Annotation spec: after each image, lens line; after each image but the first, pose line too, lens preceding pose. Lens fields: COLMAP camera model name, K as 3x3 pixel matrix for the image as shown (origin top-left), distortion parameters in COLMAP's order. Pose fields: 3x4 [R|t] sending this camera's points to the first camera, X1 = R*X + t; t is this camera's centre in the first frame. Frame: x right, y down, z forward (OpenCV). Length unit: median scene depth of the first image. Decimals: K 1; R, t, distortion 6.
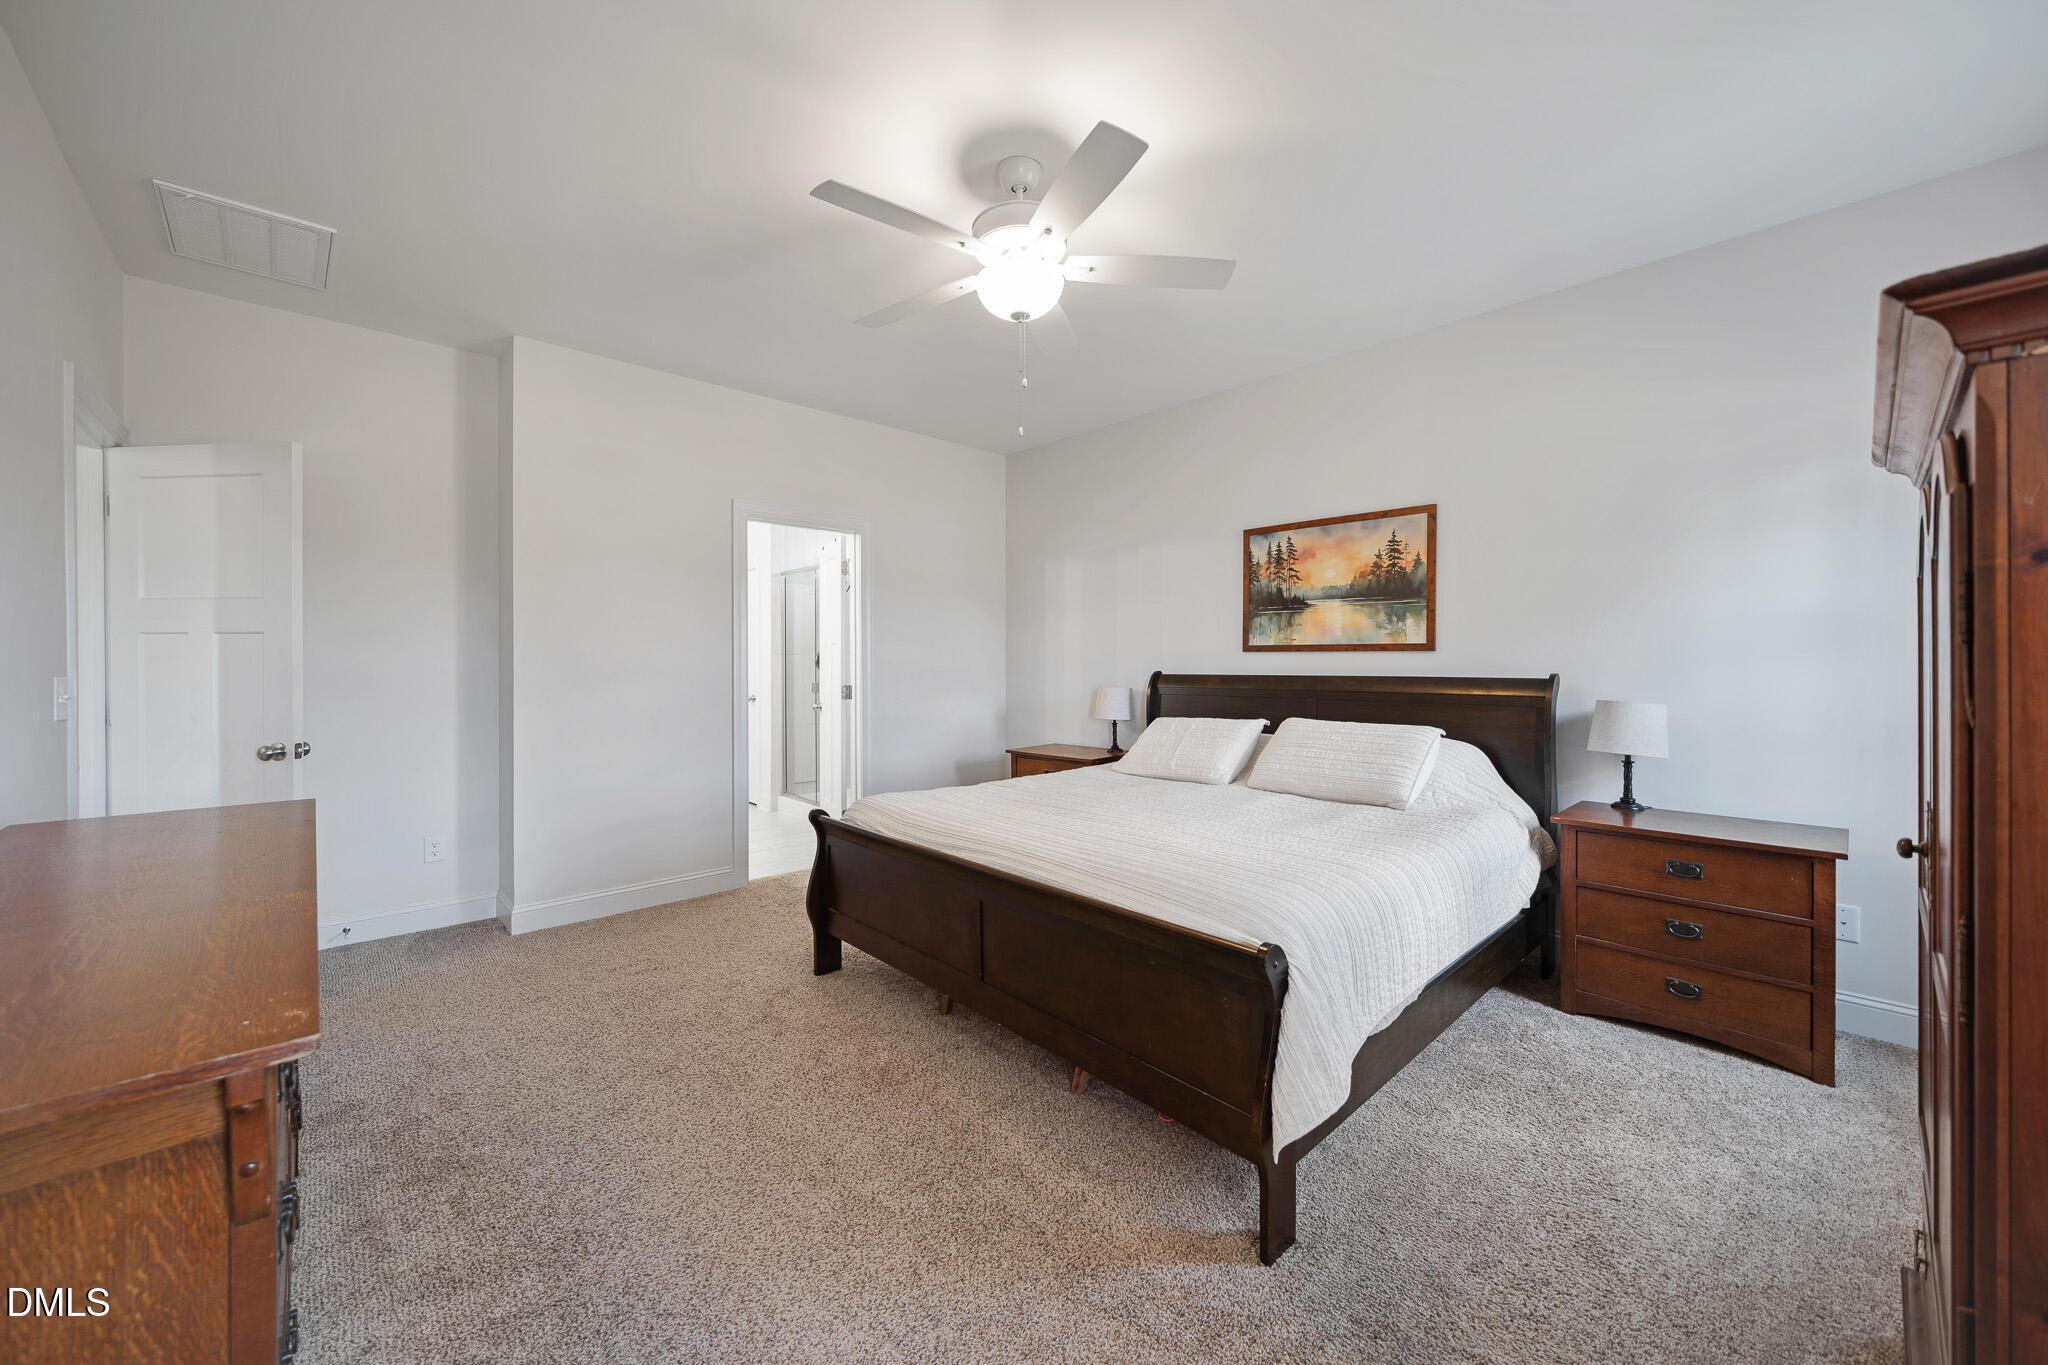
lens RADIAL K [[767.4, 0, 1024.5], [0, 767.4, 665.5], [0, 0, 1]] dist [0.000063, -0.000001]
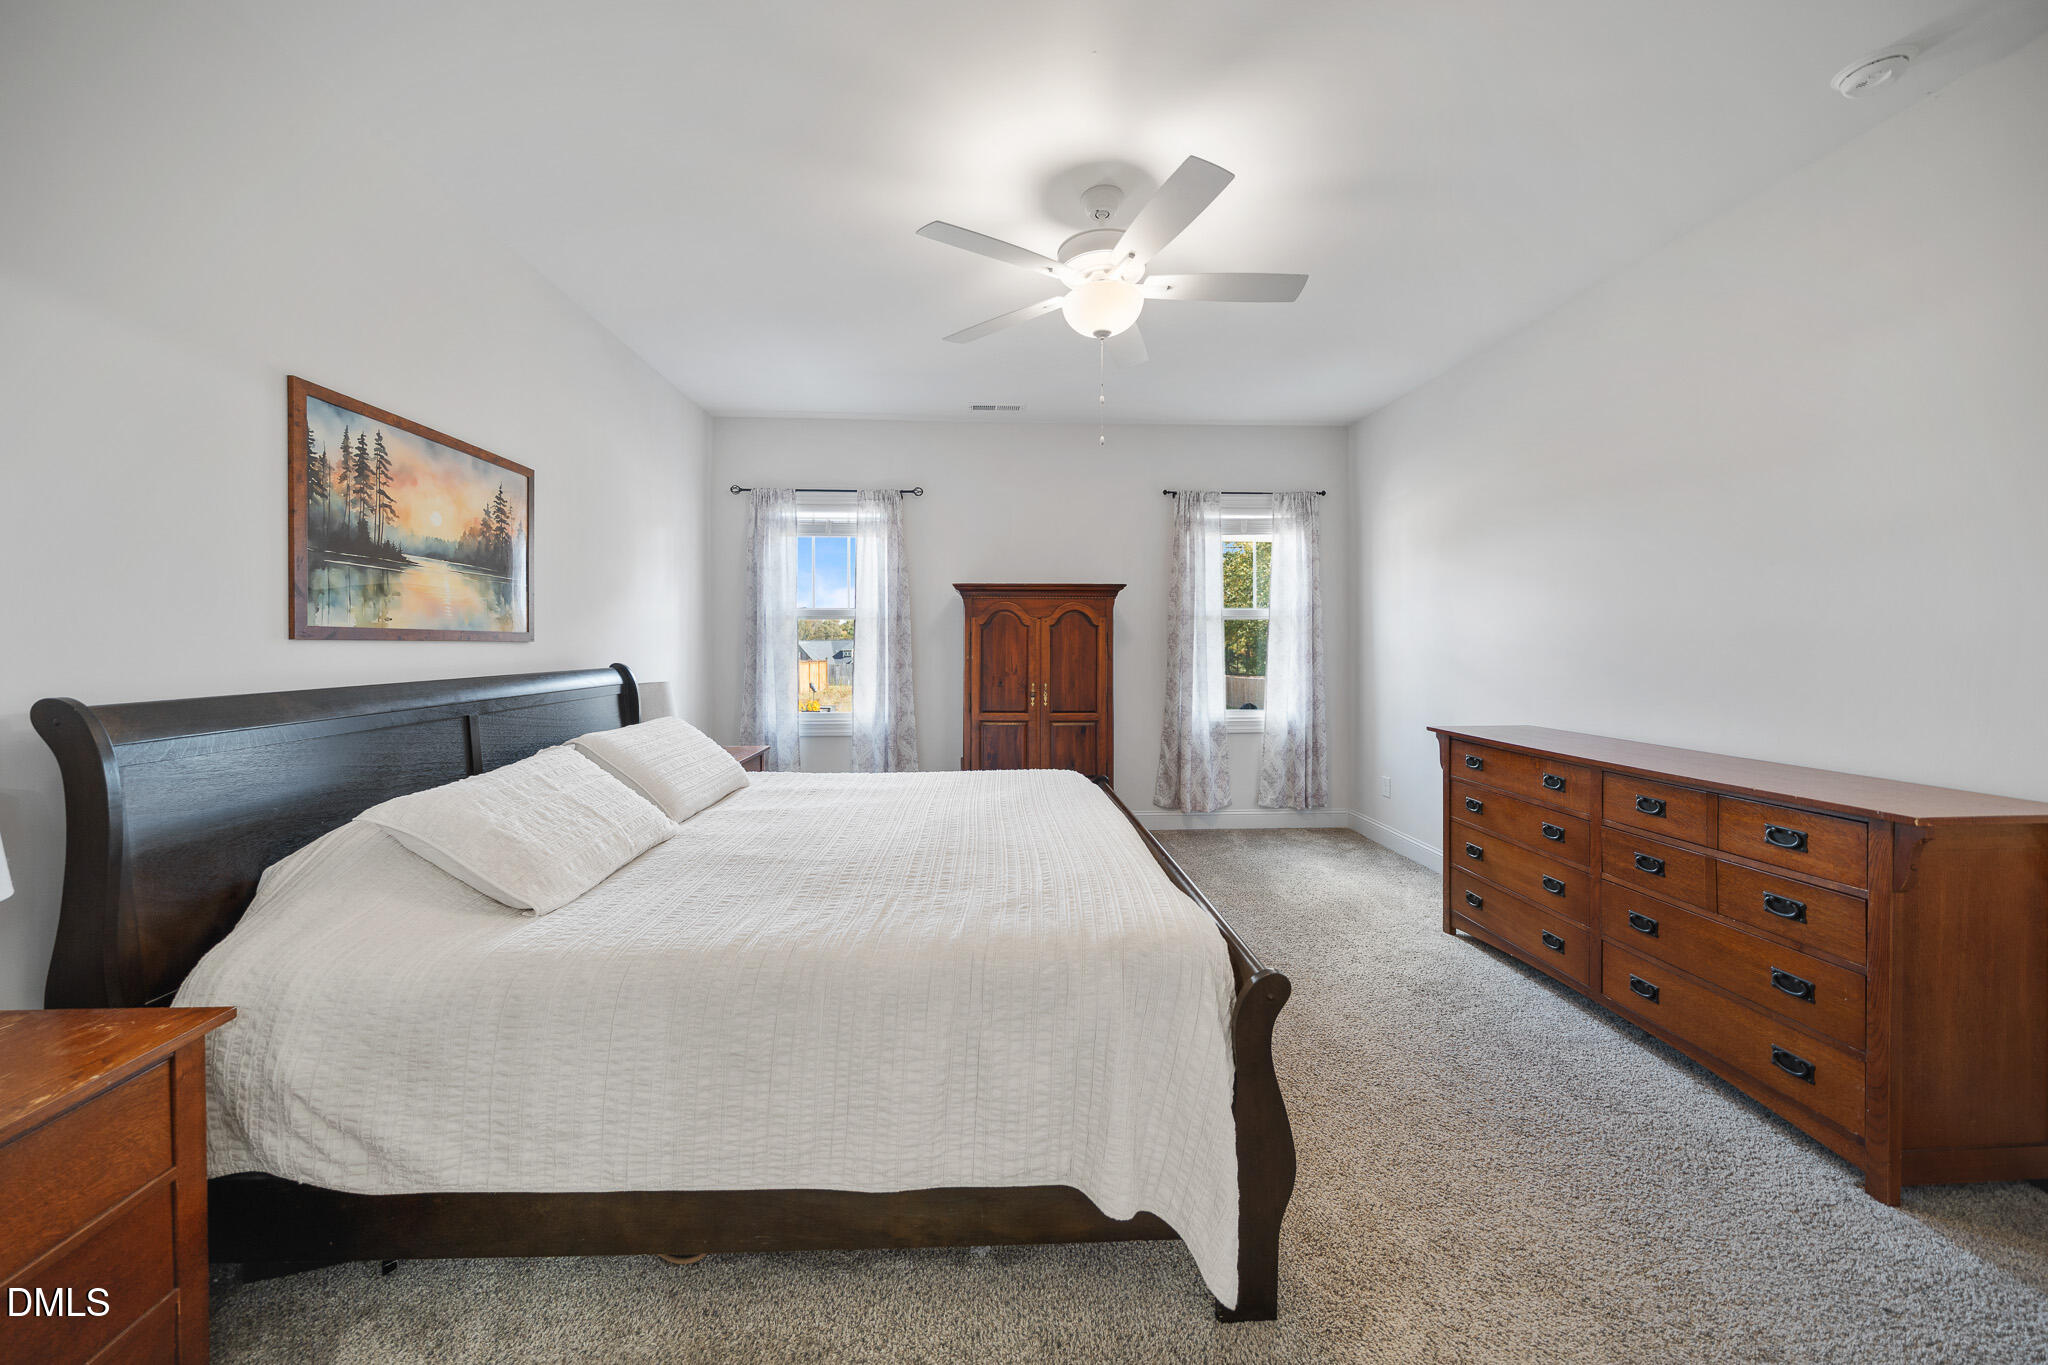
lens RADIAL K [[710.8, 0, 1019.0], [0, 710.8, 641.6], [0, 0, 1]] dist [-0.000023, -0.000010]
pose [[-0.766985, 0.002716, 0.641659, -0.340199], [0.005110, 0.999985, 0.001875, -0.015827], [-0.641644, 0.004717, -0.766988, 1.105286]]
